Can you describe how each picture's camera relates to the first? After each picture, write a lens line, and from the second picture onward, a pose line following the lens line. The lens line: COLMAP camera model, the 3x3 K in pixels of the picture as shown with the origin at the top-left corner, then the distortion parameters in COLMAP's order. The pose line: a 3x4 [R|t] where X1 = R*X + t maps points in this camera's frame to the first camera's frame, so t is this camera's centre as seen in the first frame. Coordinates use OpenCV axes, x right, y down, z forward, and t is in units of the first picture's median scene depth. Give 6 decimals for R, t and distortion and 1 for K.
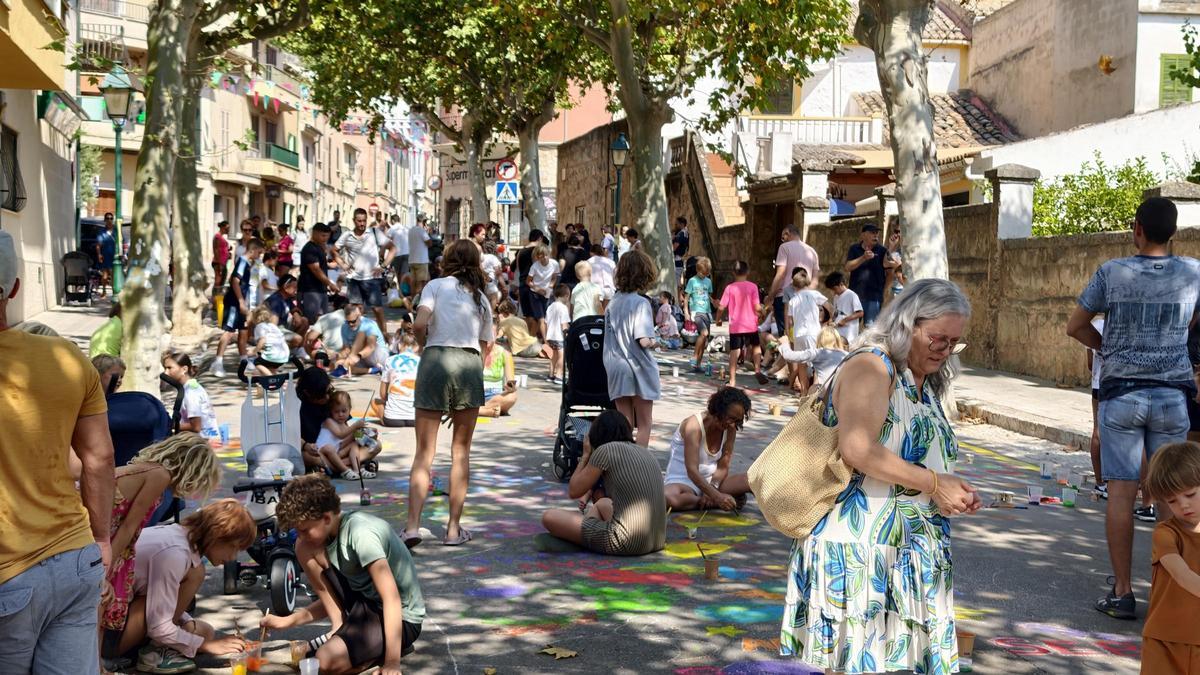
lens RADIAL K [[2010.4, 0, 557.8], [0, 2010.4, 337.5], [0, 0, 1]] dist [0.406203, -1.884383]
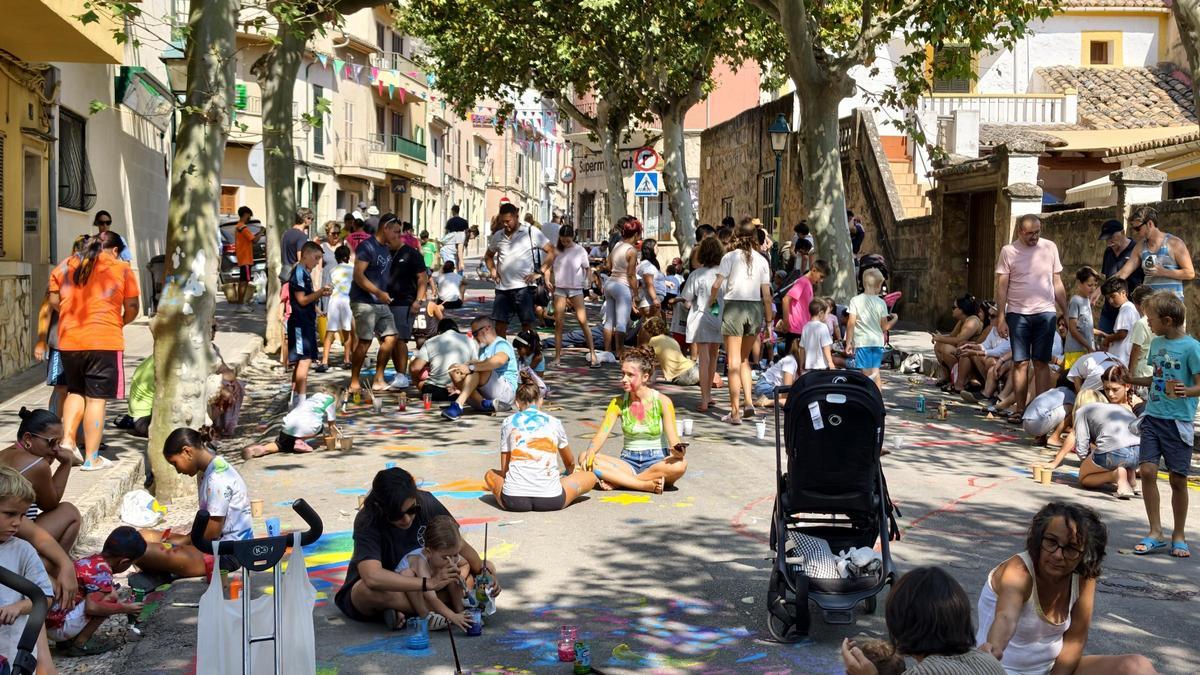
lens RADIAL K [[2010.4, 0, 557.8], [0, 2010.4, 337.5], [0, 0, 1]] dist [0.406203, -1.884383]
pose [[0.997841, -0.003937, -0.065556, -0.006832], [0.004167, 0.999986, 0.003373, -0.006528], [0.065542, -0.003639, 0.997843, 0.100048]]
